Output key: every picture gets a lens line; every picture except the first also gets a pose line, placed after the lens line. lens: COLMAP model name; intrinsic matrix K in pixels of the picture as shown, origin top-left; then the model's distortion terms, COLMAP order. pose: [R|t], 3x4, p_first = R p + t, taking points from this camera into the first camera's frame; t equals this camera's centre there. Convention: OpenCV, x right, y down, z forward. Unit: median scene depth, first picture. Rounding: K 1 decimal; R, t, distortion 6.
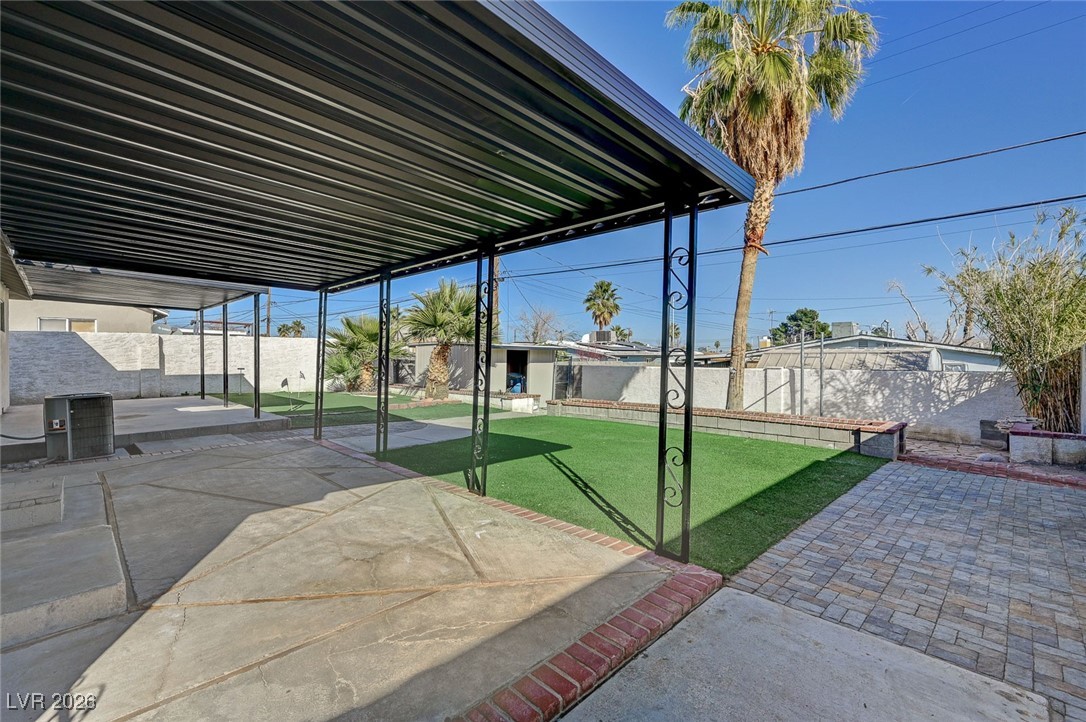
lens RADIAL K [[473.9, 0, 547.5], [0, 473.9, 357.7], [0, 0, 1]] dist [0.002744, 0.000759]
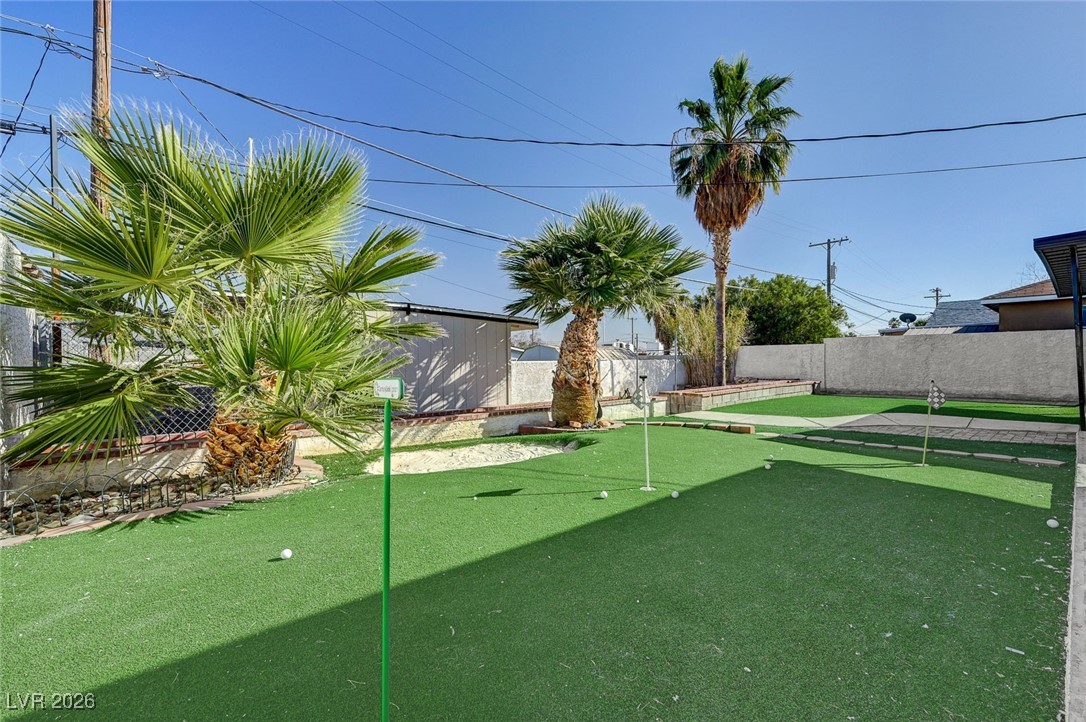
lens RADIAL K [[473.9, 0, 547.5], [0, 473.9, 357.7], [0, 0, 1]] dist [0.002744, 0.000759]
pose [[0.081093, 0.002047, 0.996704, -1.072106], [0.008783, 0.999958, -0.002768, 0.024448], [-0.996668, 0.008978, 0.081072, 1.384180]]
